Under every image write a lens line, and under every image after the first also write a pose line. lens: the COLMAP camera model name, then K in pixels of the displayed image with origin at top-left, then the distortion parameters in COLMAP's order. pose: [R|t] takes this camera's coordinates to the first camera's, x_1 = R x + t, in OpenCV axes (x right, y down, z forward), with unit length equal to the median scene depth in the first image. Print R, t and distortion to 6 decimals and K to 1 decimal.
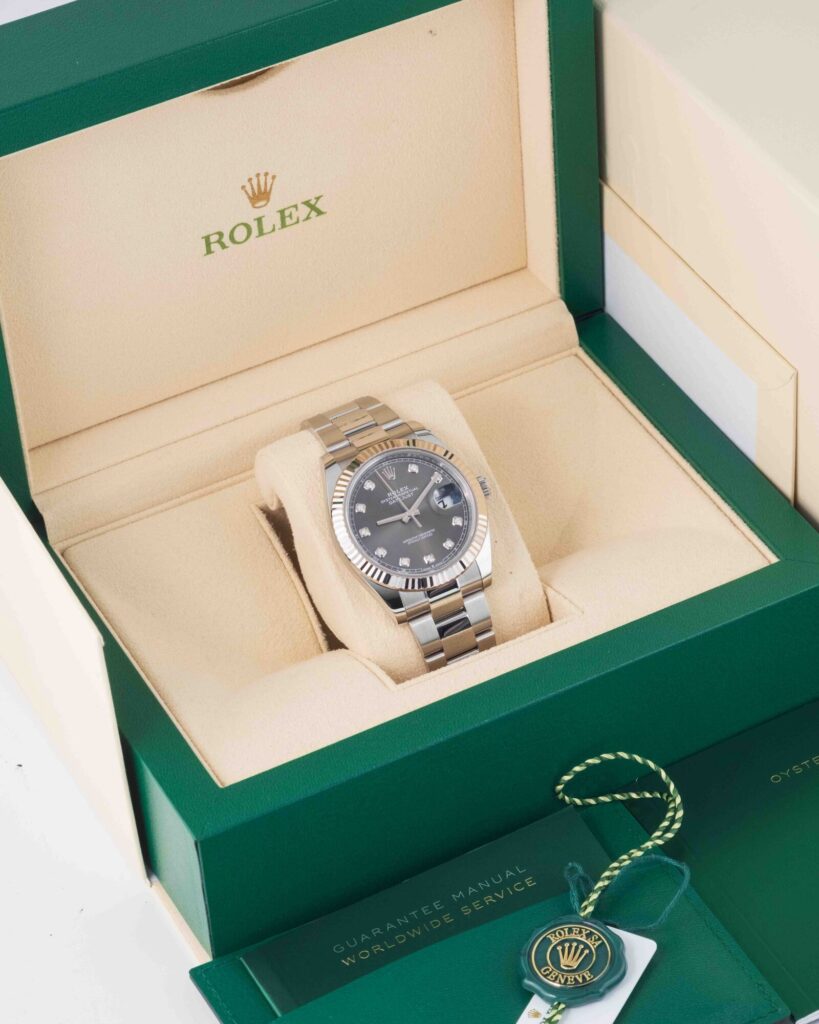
lens RADIAL K [[3978.4, 0, 409.5], [0, 3978.4, 512.0], [0, 0, 1]] dist [0.169156, -2.136516]
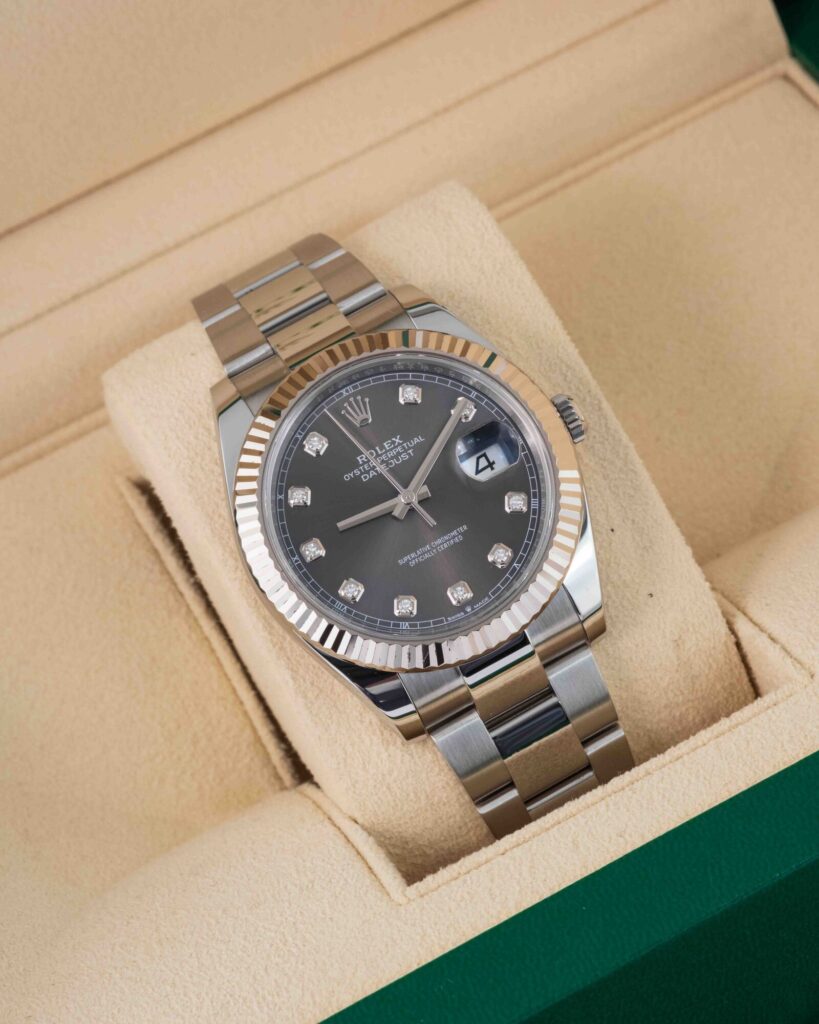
lens RADIAL K [[3978.4, 0, 409.5], [0, 3978.4, 512.0], [0, 0, 1]] dist [0.169156, -2.136516]
pose [[0.985853, -0.093627, -0.139027, 0.063030], [0.108232, 0.988932, 0.101489, -0.043899], [0.127986, -0.115100, 0.985074, 0.549180]]
